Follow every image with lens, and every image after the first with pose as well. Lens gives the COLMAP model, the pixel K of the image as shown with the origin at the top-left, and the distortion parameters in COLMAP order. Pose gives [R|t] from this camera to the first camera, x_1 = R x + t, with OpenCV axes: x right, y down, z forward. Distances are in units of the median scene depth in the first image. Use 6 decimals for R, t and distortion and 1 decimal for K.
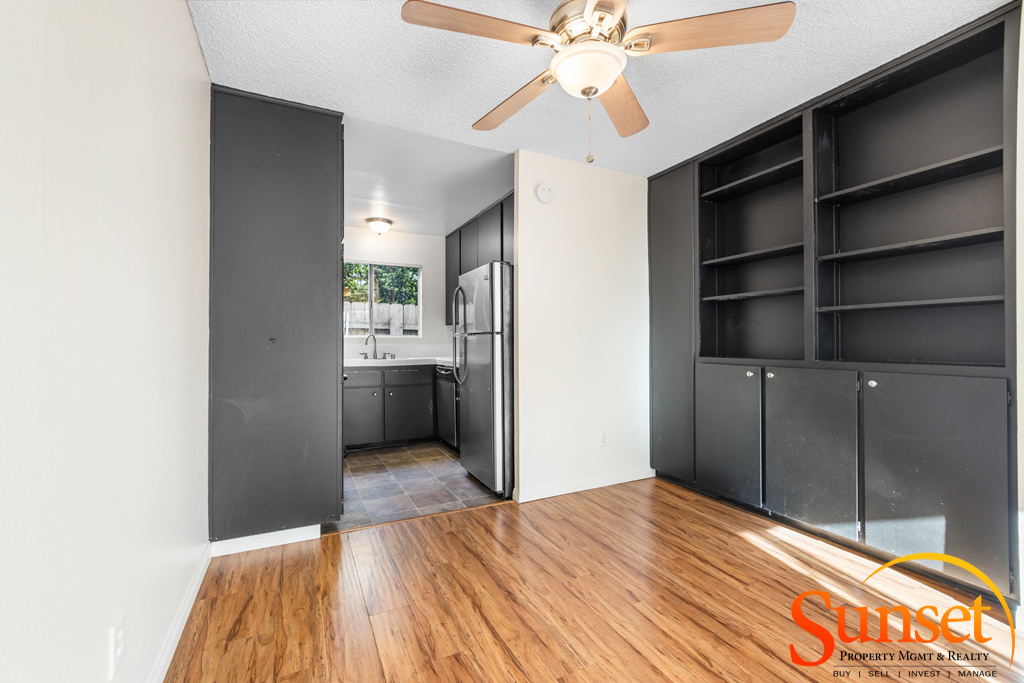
lens RADIAL K [[438.2, 0, 512.0], [0, 438.2, 341.5], [0, 0, 1]] dist [-0.000052, 0.000028]
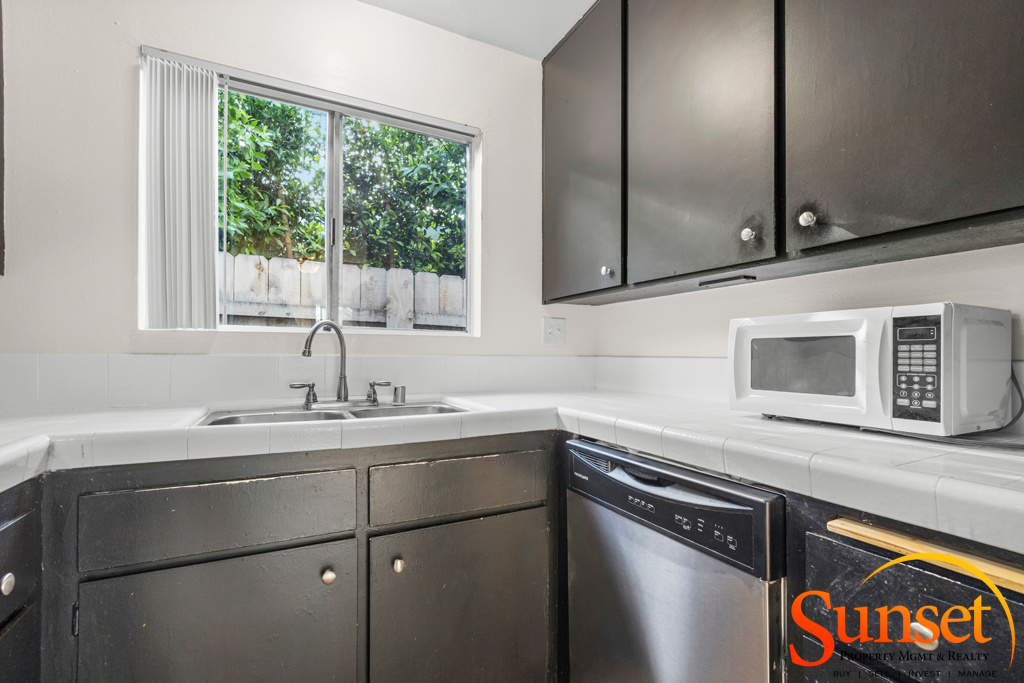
lens RADIAL K [[451.2, 0, 509.0], [0, 451.2, 357.2], [0, 0, 1]] dist [-0.003082, 0.000132]
pose [[0.999959, 0.007589, 0.004848, -0.163587], [-0.007635, 0.999925, 0.009593, 0.003242], [-0.004774, -0.009630, 0.999942, 0.566993]]
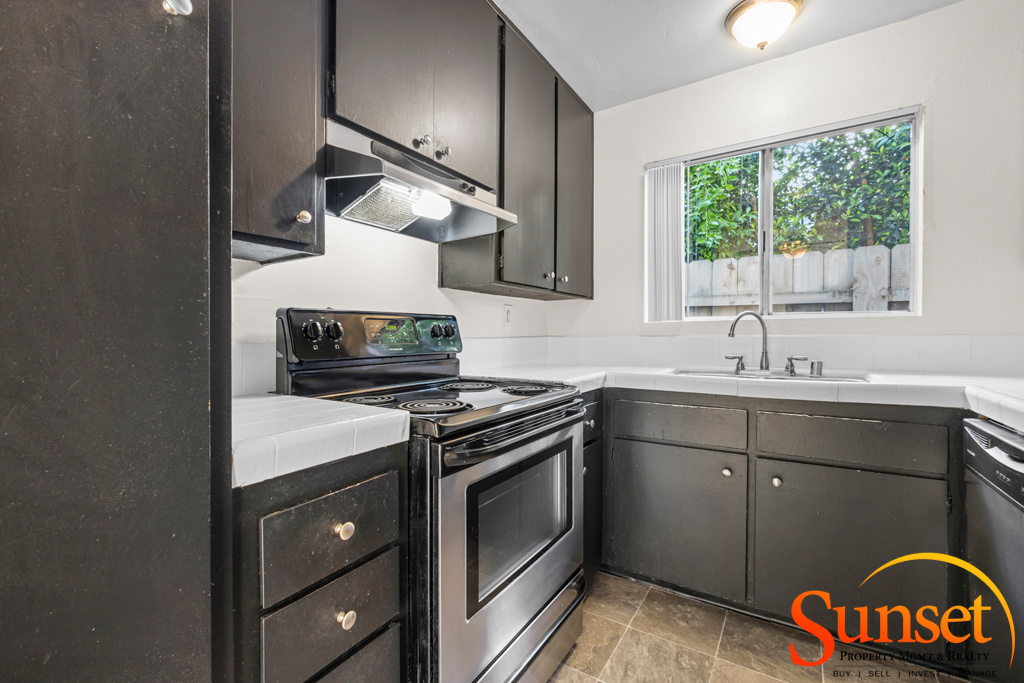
lens RADIAL K [[438.2, 0, 512.0], [0, 438.2, 341.5], [0, 0, 1]] dist [-0.000052, 0.000028]
pose [[0.510203, 0.011331, -0.859979, -0.065943], [0.010181, 0.999764, 0.019213, 0.001093], [0.859993, -0.018558, 0.509967, 0.486549]]
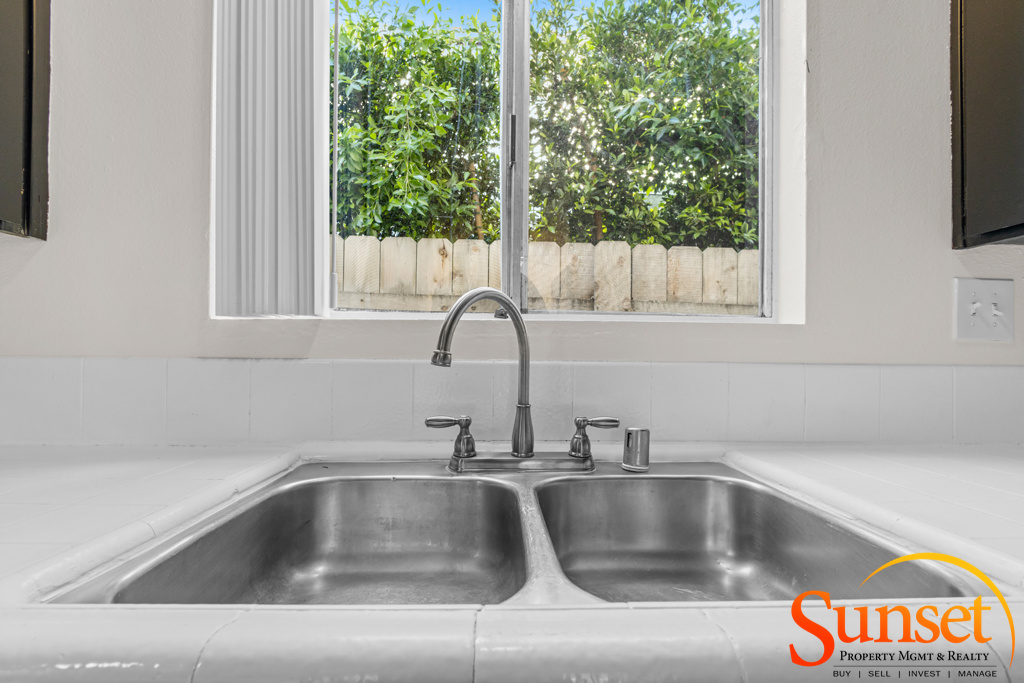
lens RADIAL K [[451.2, 0, 509.0], [0, 451.2, 357.2], [0, 0, 1]] dist [-0.003082, 0.000132]
pose [[0.909814, 0.010286, -0.414889, -0.209192], [-0.008667, 0.999946, 0.005785, 0.003063], [0.414926, -0.001668, 0.909854, 0.710342]]
